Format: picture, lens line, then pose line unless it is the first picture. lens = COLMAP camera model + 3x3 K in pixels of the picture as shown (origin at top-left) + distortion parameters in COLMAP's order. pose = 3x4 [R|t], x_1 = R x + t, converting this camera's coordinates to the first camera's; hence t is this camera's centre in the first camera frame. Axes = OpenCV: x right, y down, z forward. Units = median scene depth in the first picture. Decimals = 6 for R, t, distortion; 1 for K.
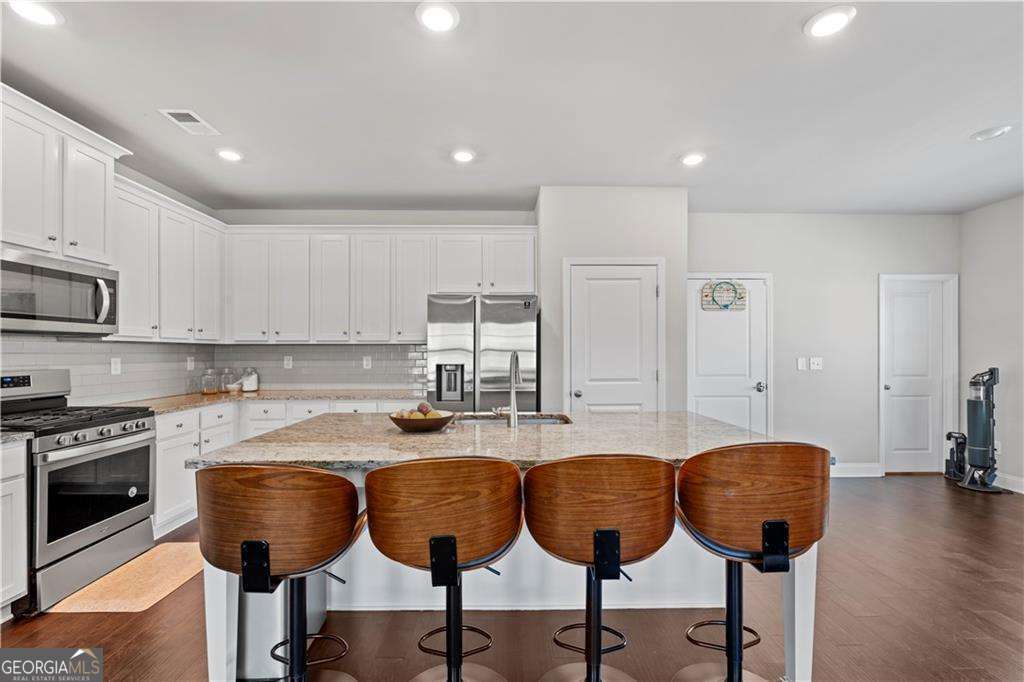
lens RADIAL K [[451.6, 0, 511.3], [0, 451.6, 352.7], [0, 0, 1]] dist [-0.001111, -0.000484]
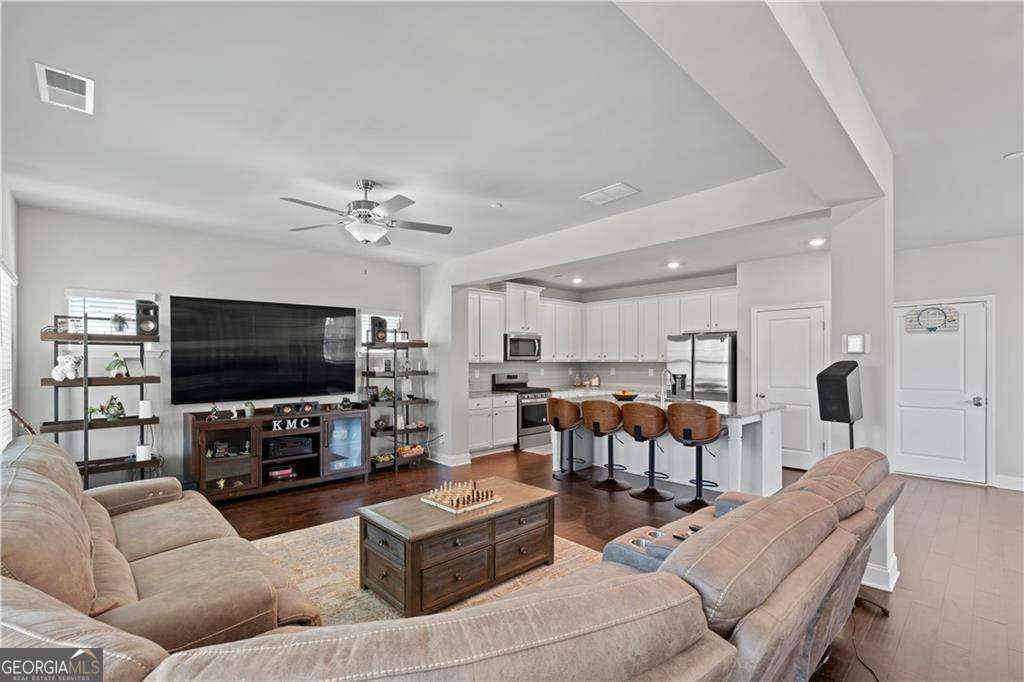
lens RADIAL K [[451.6, 0, 506.7], [0, 451.6, 360.3], [0, 0, 1]] dist [-0.001111, -0.000484]
pose [[0.664426, -0.001677, -0.747352, 0.841606], [0.001730, 0.999998, -0.000705, -0.033605], [0.747352, -0.000824, 0.664428, -0.782208]]
